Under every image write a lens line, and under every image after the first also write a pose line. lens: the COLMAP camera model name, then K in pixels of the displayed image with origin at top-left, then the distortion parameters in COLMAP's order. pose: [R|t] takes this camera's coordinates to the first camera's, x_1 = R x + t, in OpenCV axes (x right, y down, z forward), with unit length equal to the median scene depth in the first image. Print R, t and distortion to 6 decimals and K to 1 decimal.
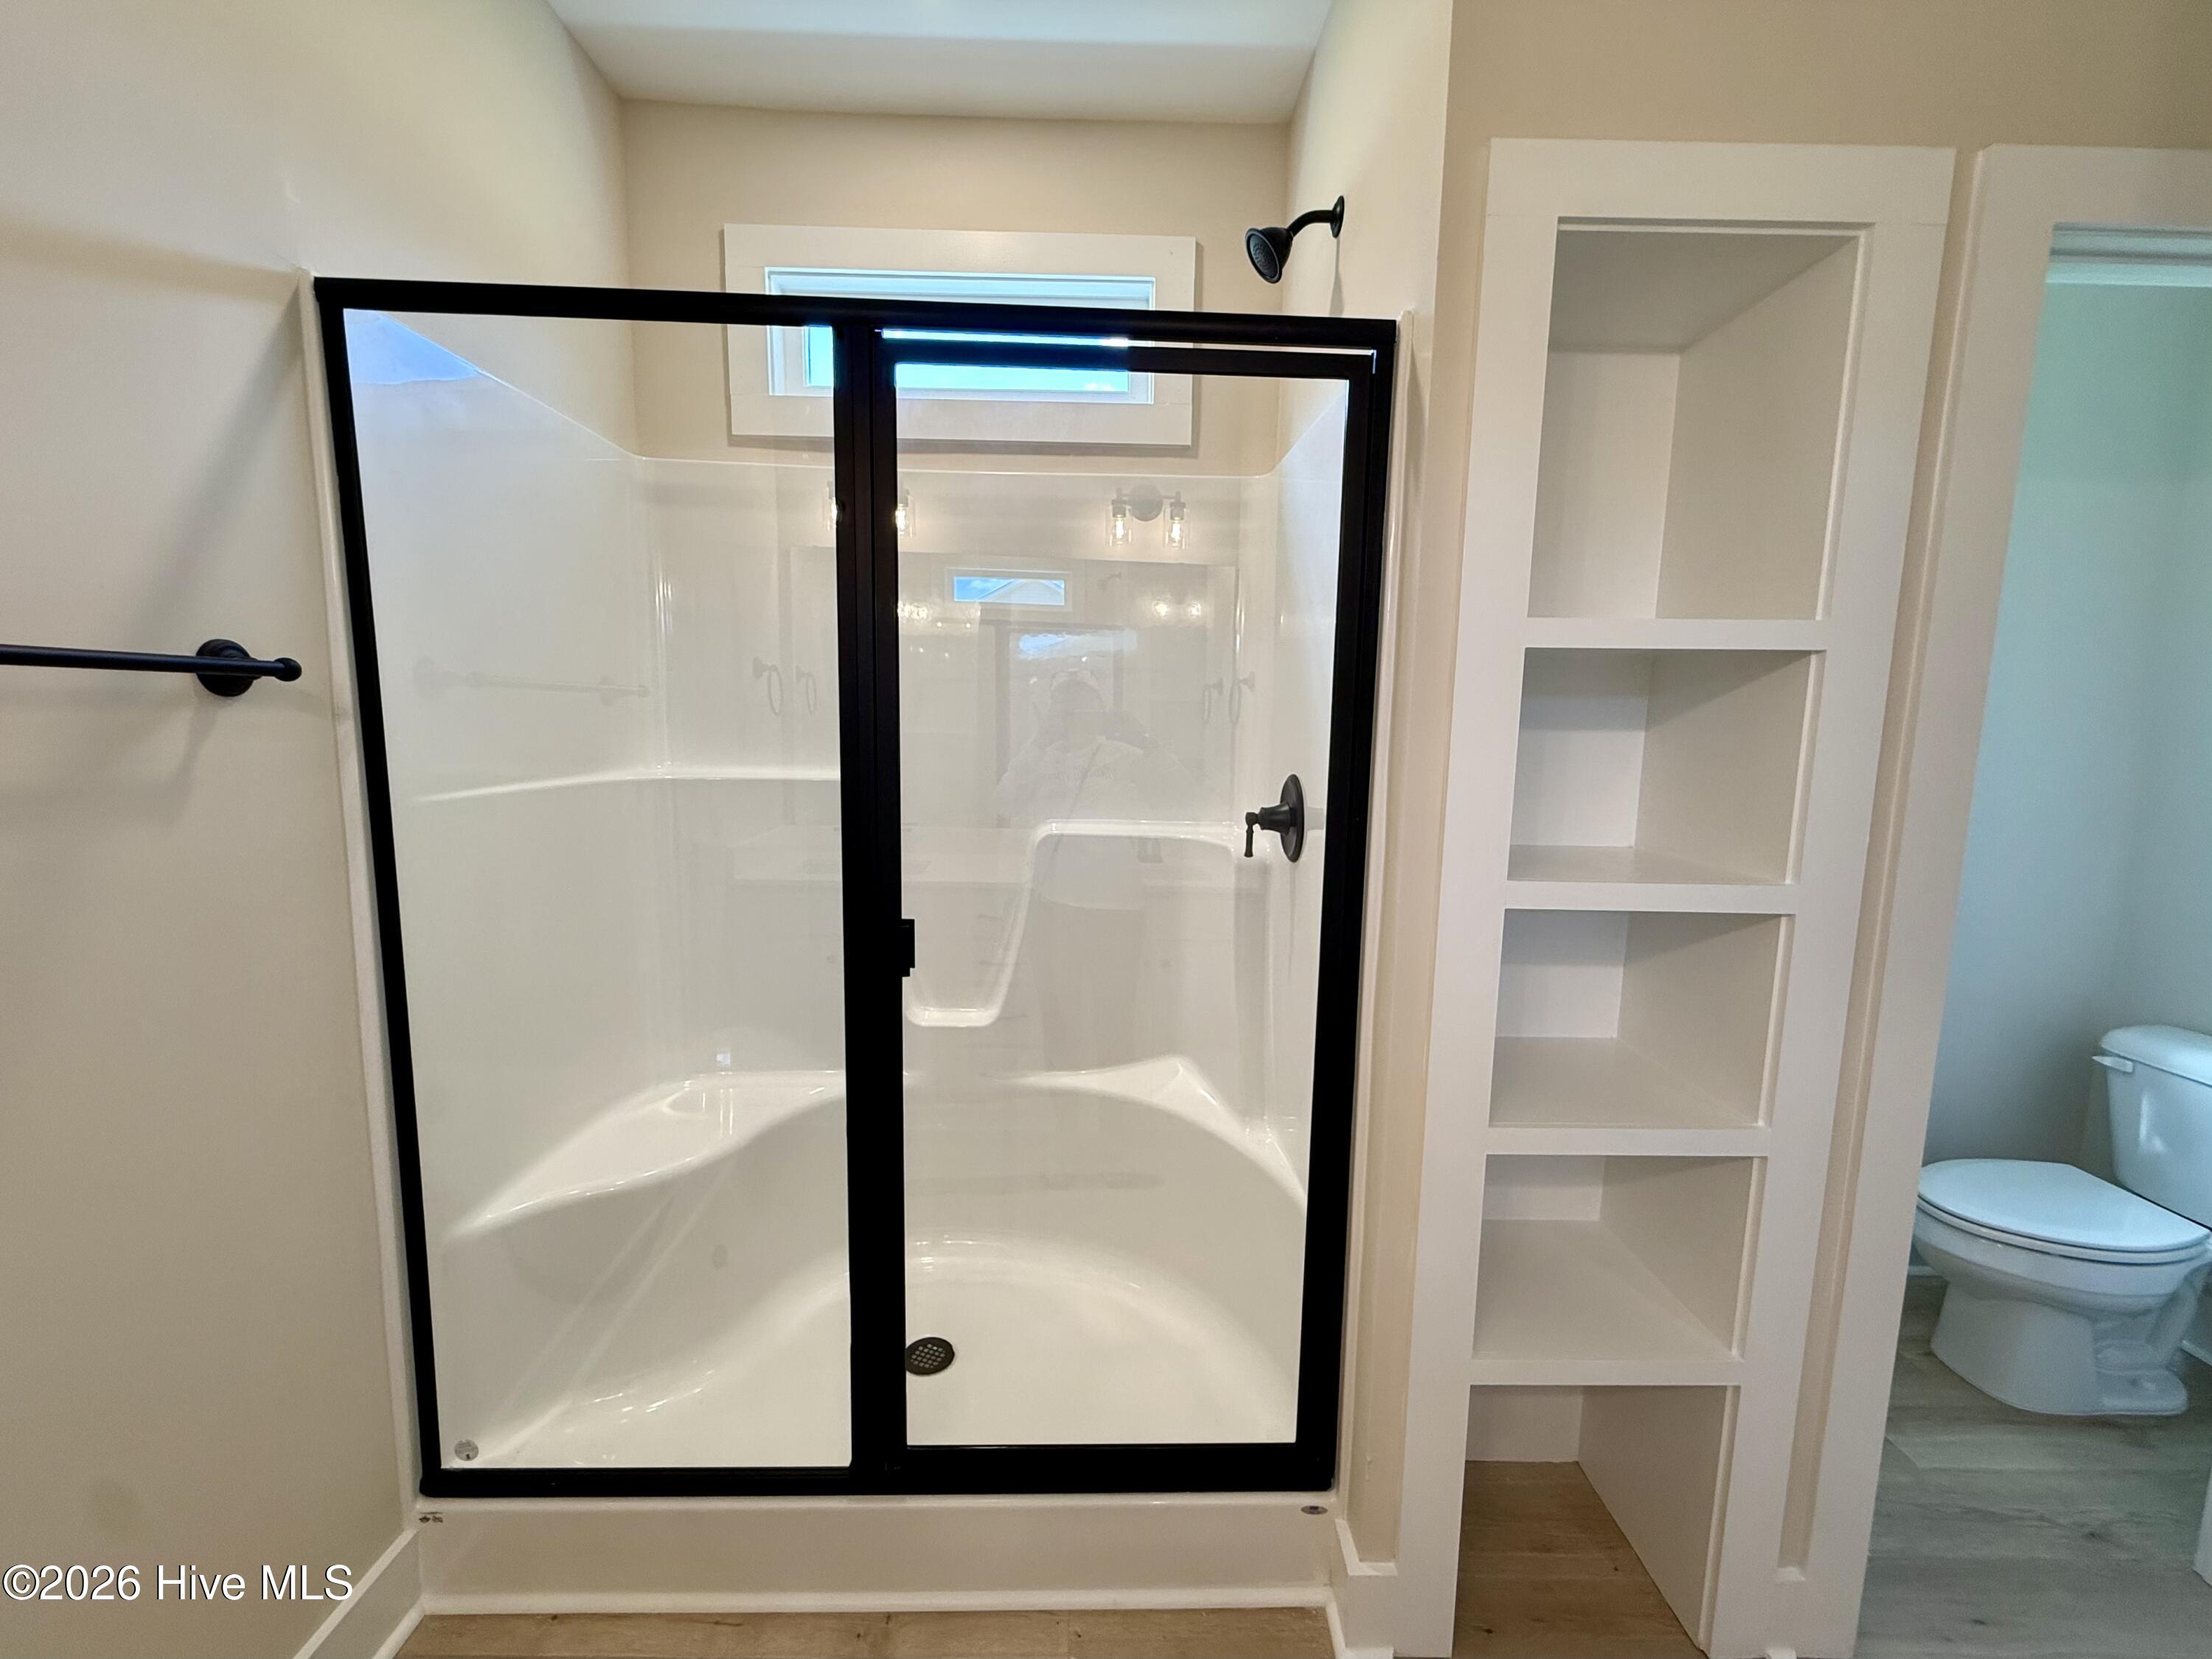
lens RADIAL K [[896.6, 0, 1106.0], [0, 896.6, 829.5], [0, 0, 1]] dist [-0.000223, 0.000139]
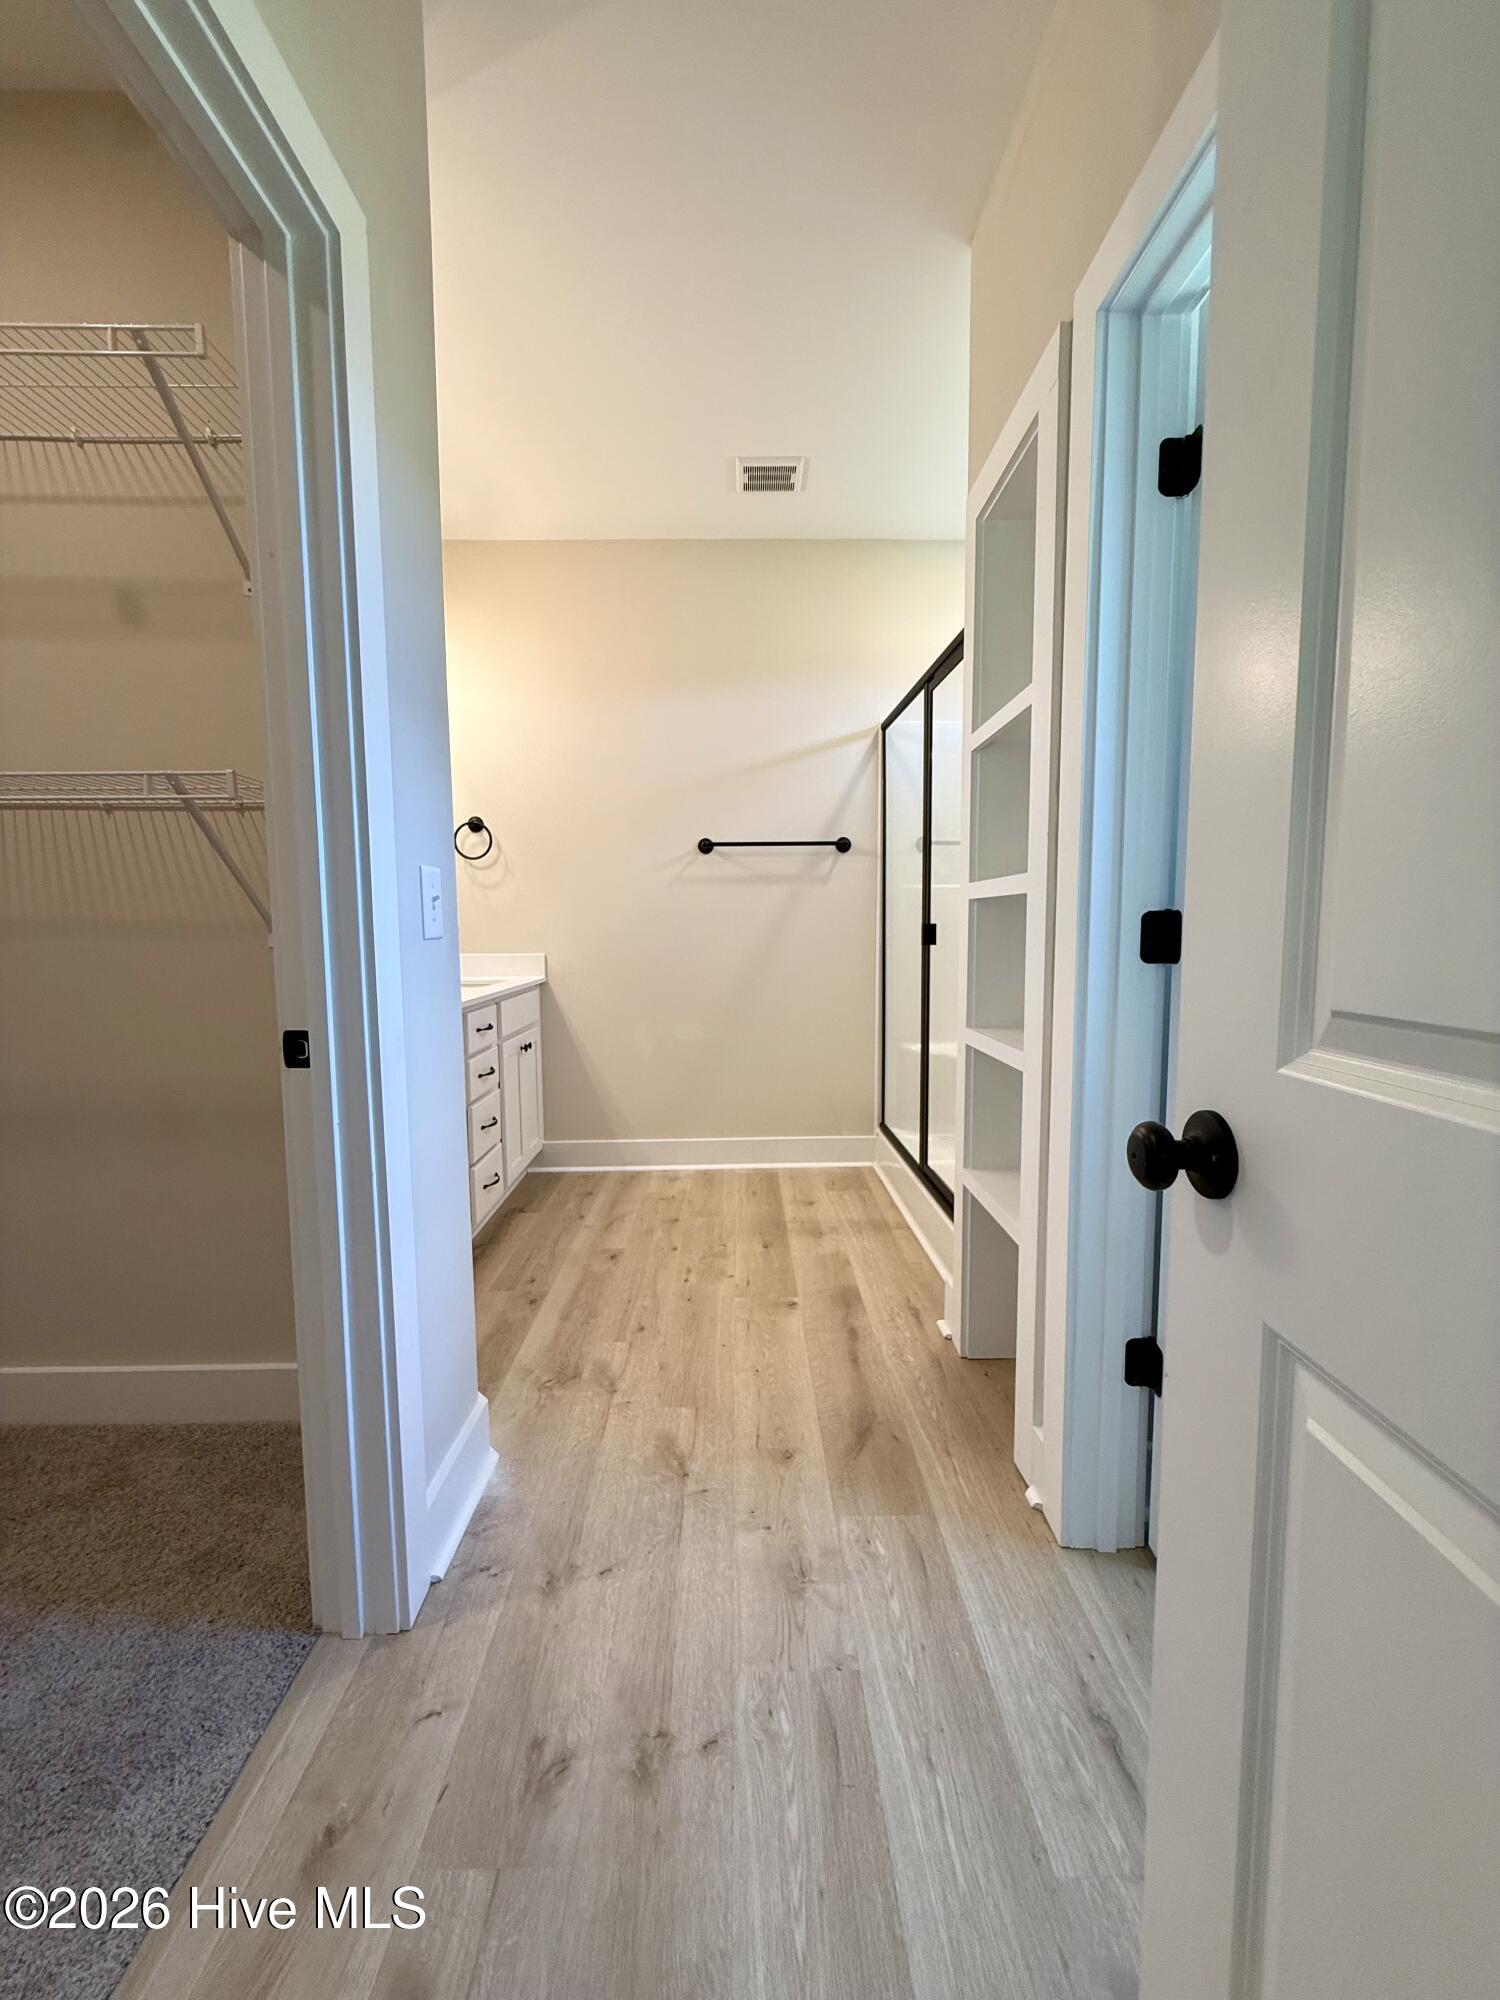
lens RADIAL K [[791.9, 0, 750.0], [0, 791.9, 1000.0], [0, 0, 1]] dist [-0.002285, 0.000078]
pose [[0.012206, 0.081786, -0.996575, 1.688876], [-0.118573, 0.989736, 0.079773, 0.174210], [0.992870, 0.117194, 0.021779, 0.464438]]
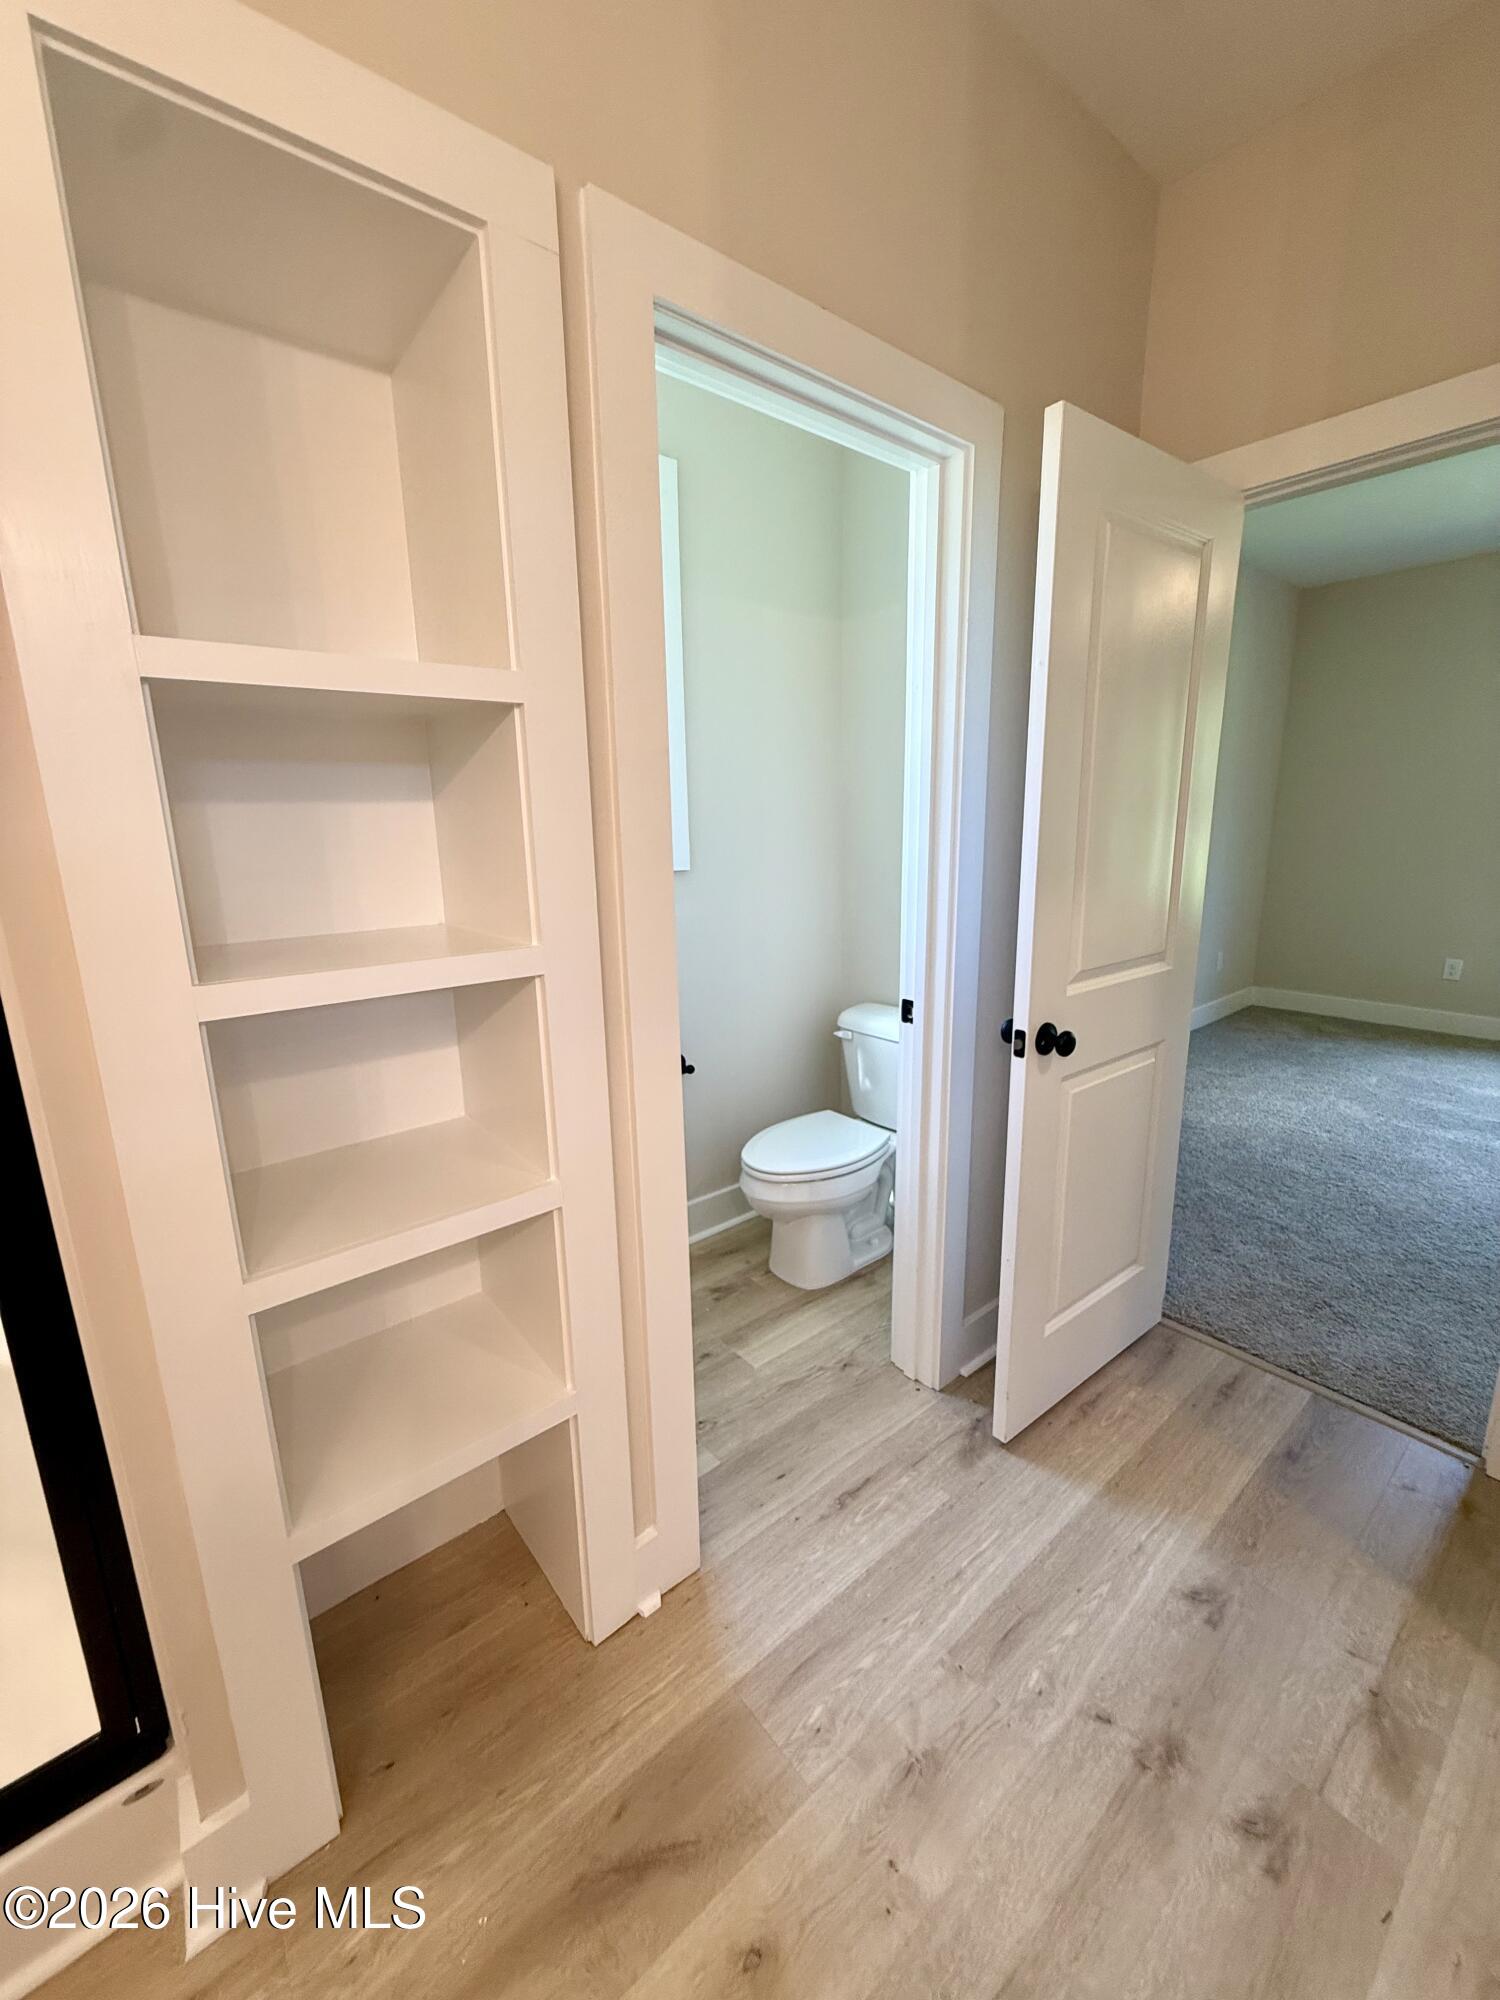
lens RADIAL K [[812.9, 0, 750.0], [0, 812.9, 1000.0], [0, 0, 1]] dist [-0.001876, 0.000143]
pose [[0.770381, -0.167906, 0.615078, 0.331475], [0.108428, 0.985150, 0.133126, 0.023253], [-0.628297, -0.035866, 0.777147, 0.122955]]
